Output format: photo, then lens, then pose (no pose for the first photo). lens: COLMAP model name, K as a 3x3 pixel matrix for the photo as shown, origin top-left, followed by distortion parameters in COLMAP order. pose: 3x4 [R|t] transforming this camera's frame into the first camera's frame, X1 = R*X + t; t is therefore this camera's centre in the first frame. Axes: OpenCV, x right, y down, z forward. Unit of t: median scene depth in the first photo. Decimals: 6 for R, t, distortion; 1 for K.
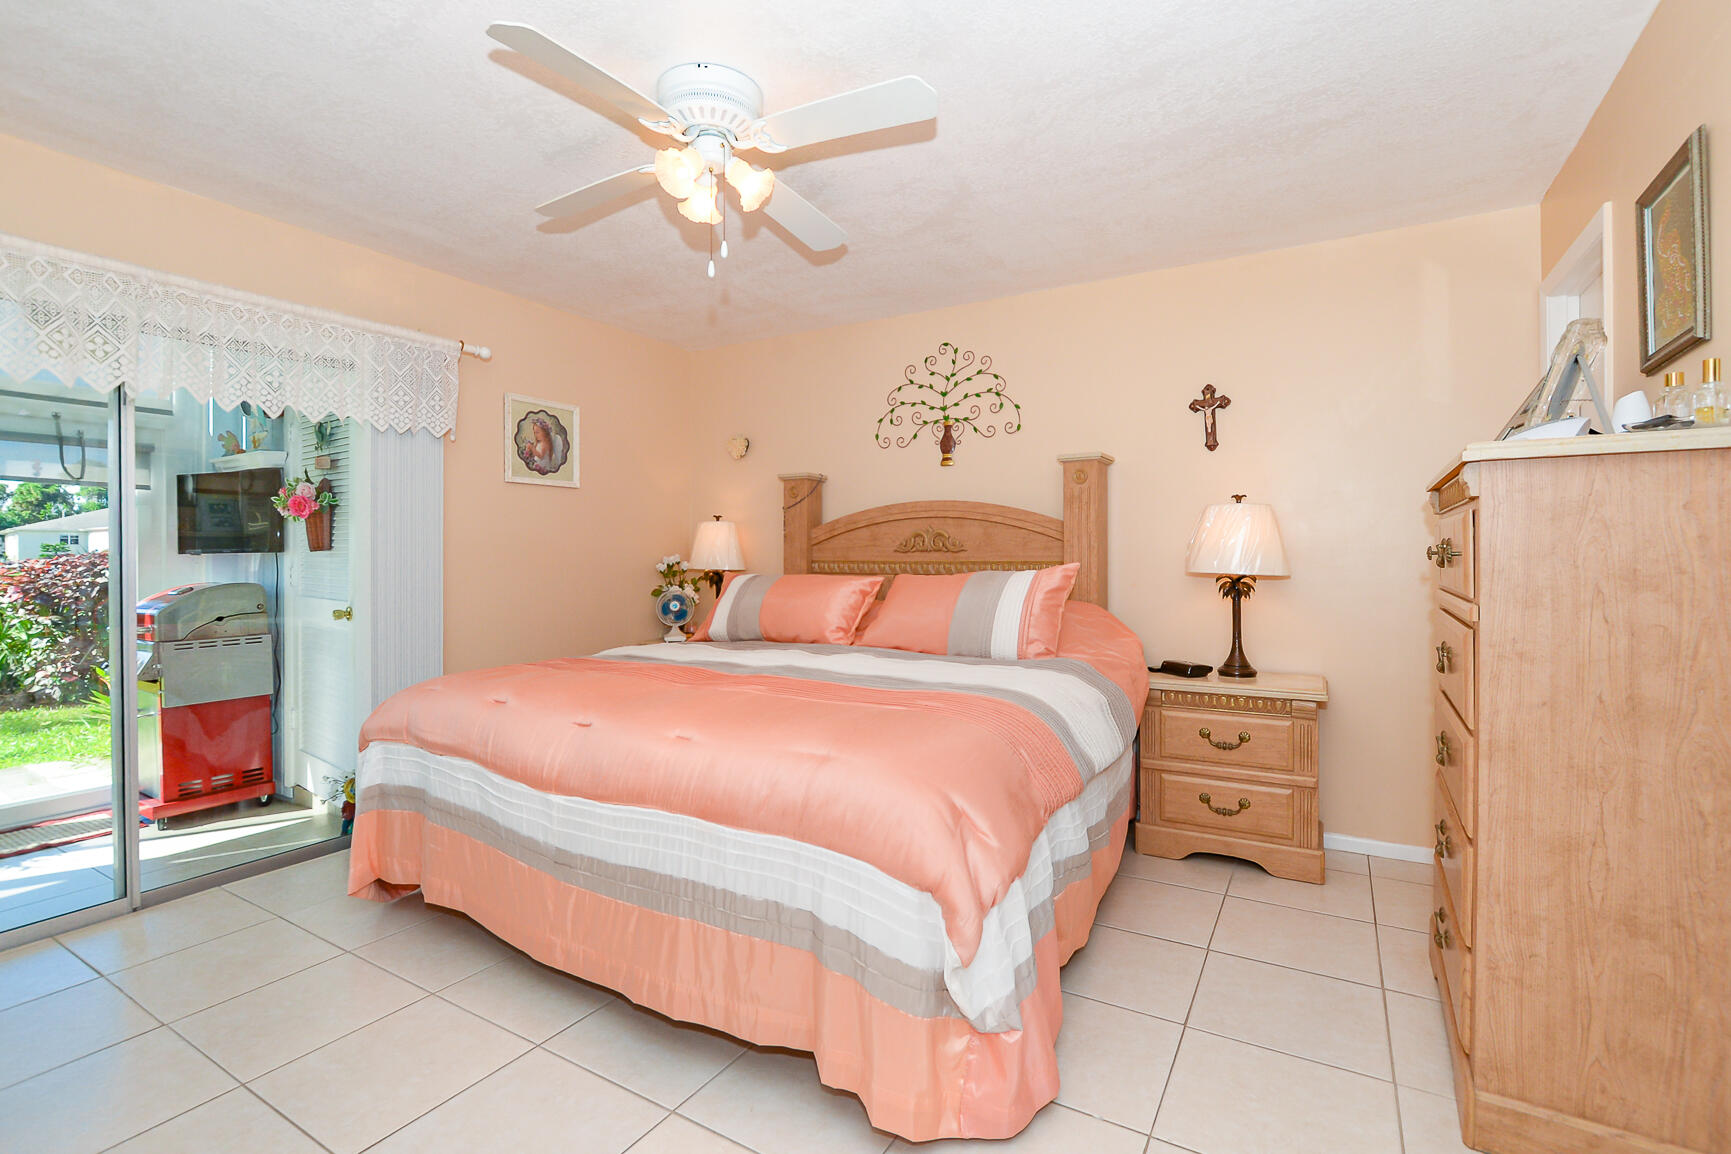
lens RADIAL K [[793.6, 0, 866.0], [0, 793.6, 566.5], [0, 0, 1]] dist [-0.003375, 0.001606]
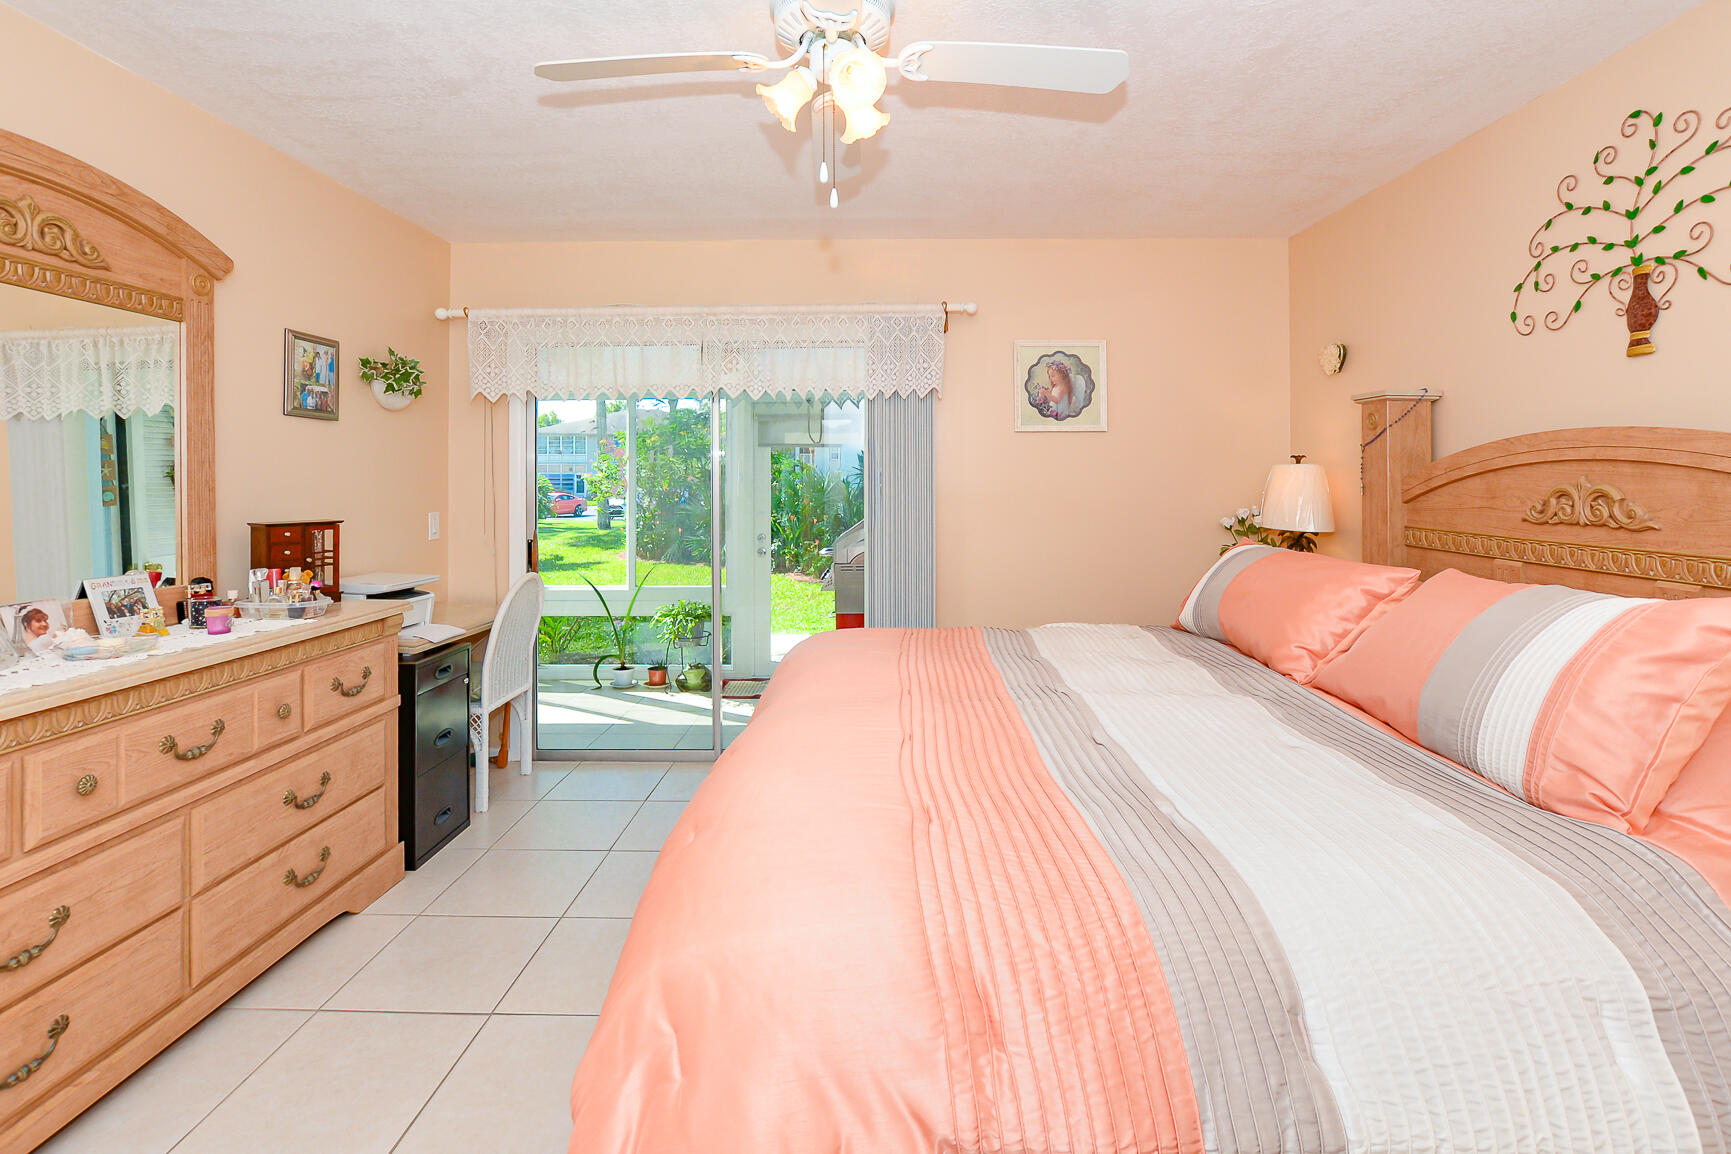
lens RADIAL K [[793.6, 0, 865.6], [0, 793.6, 474.3], [0, 0, 1]] dist [-0.003375, 0.001606]
pose [[0.505342, 0.001217, -0.862919, 0.285033], [-0.012842, 0.999899, -0.006110, -0.042938], [0.862824, 0.014169, 0.505306, 0.327979]]
